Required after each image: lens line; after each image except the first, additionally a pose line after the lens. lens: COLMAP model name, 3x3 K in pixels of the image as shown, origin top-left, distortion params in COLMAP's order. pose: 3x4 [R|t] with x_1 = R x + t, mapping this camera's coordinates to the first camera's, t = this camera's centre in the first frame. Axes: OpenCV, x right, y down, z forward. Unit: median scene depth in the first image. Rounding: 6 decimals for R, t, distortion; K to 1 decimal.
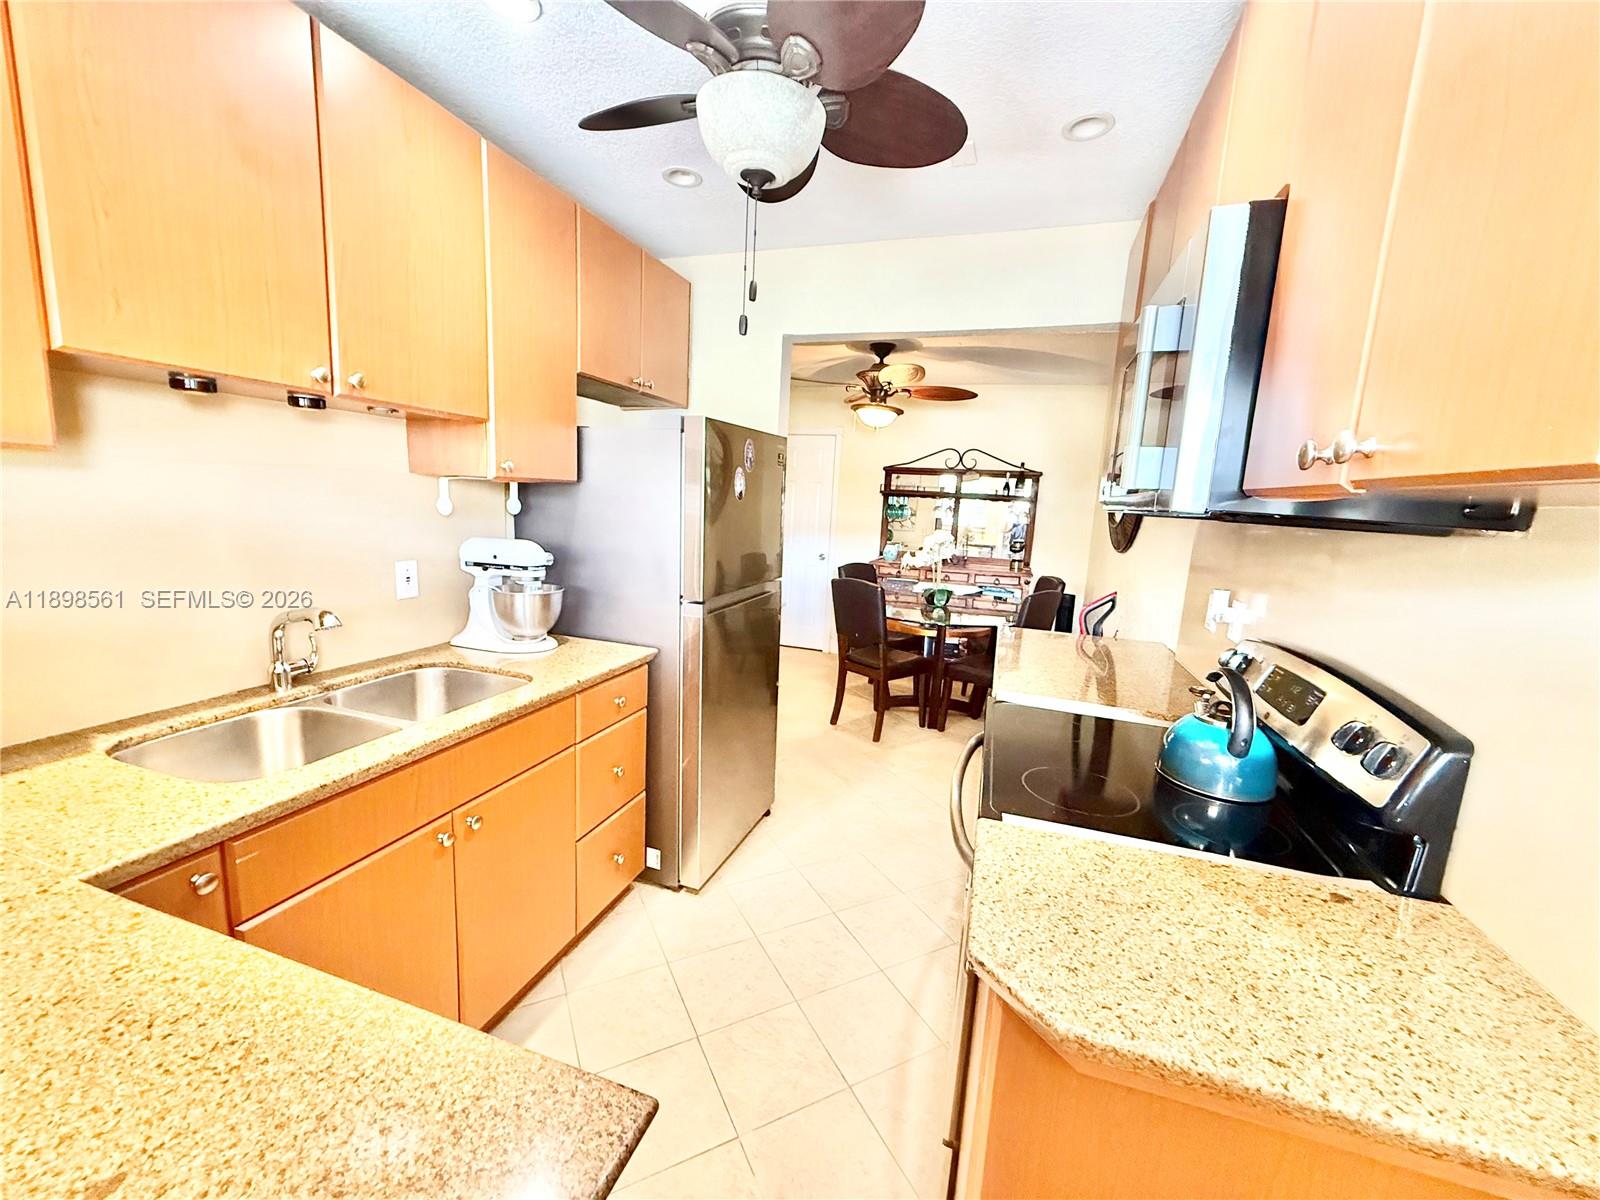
lens RADIAL K [[637.2, 0, 799.3], [0, 637.2, 602.4], [0, 0, 1]] dist [-0.000855, 0.000331]
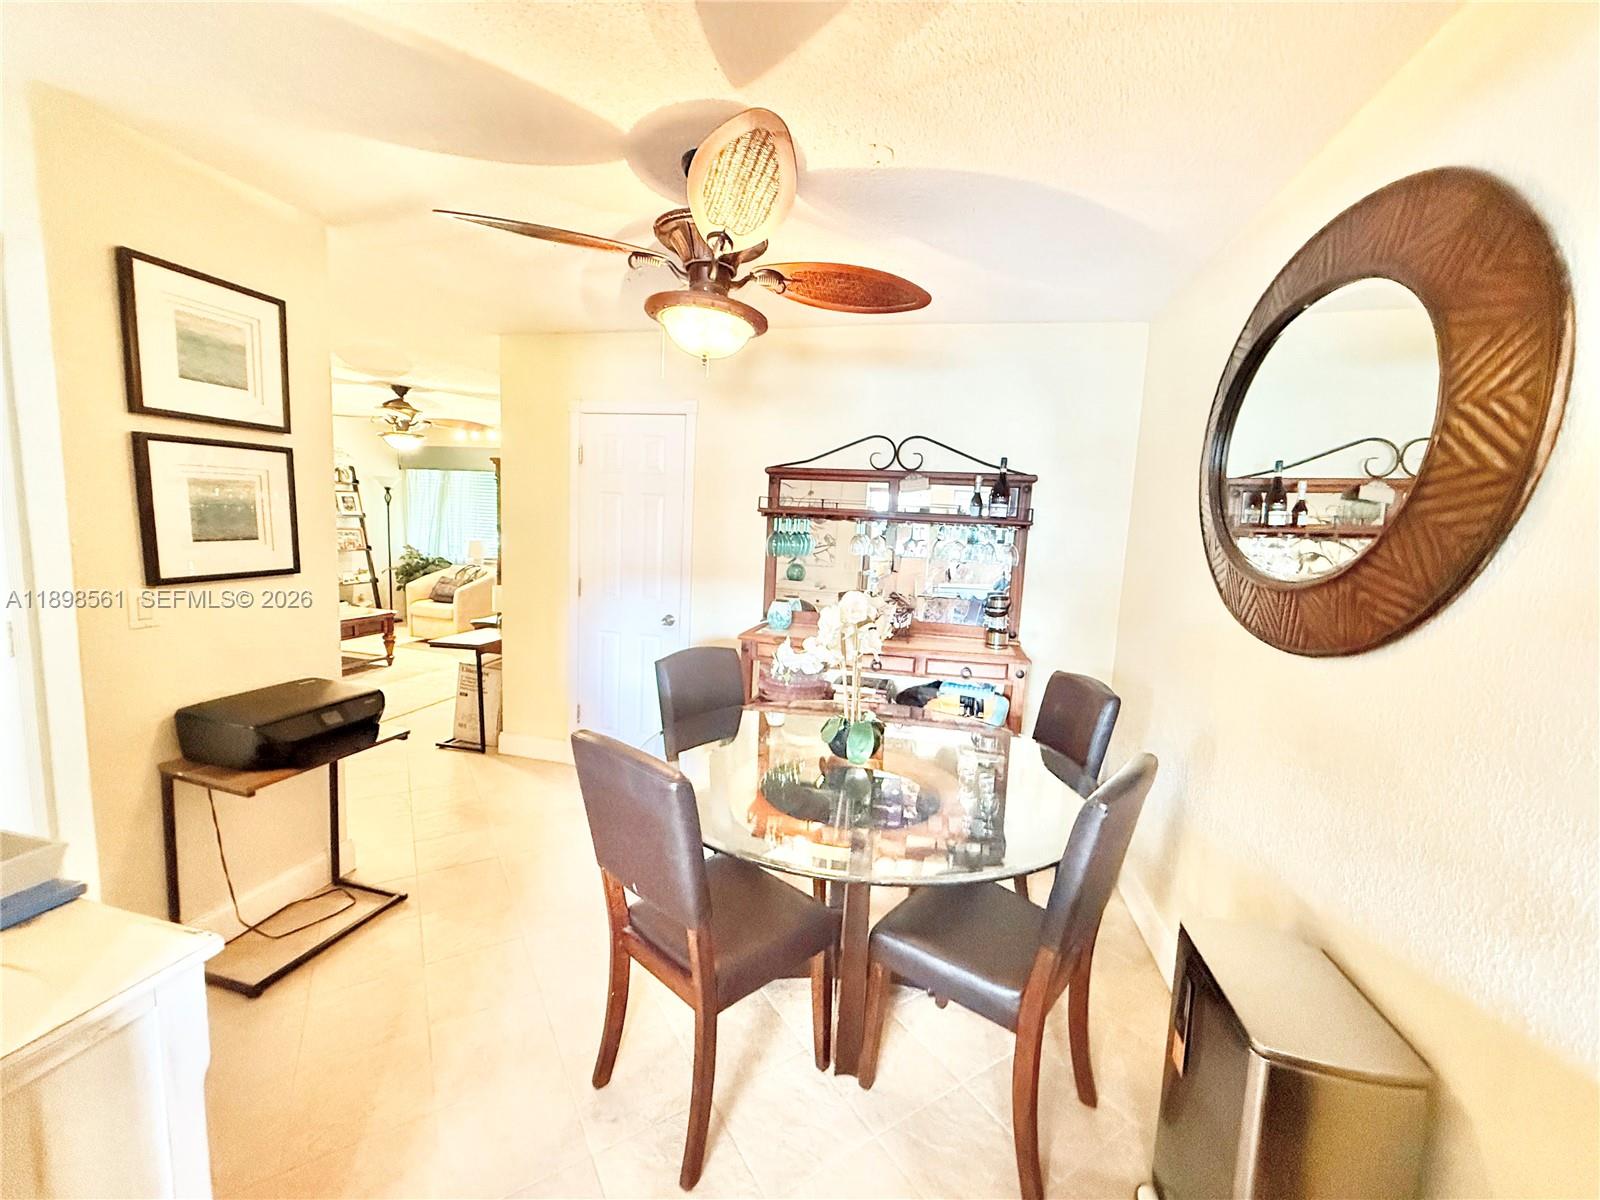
lens RADIAL K [[630.8, 0, 800.0], [0, 630.8, 600.0], [0, 0, 1]] dist [-0.000349, 0.000106]
pose [[0.994869, -0.011776, 0.100485, 0.110197], [0.015863, 0.999075, -0.039975, -0.072550], [-0.099922, 0.041364, 0.994135, 0.455968]]
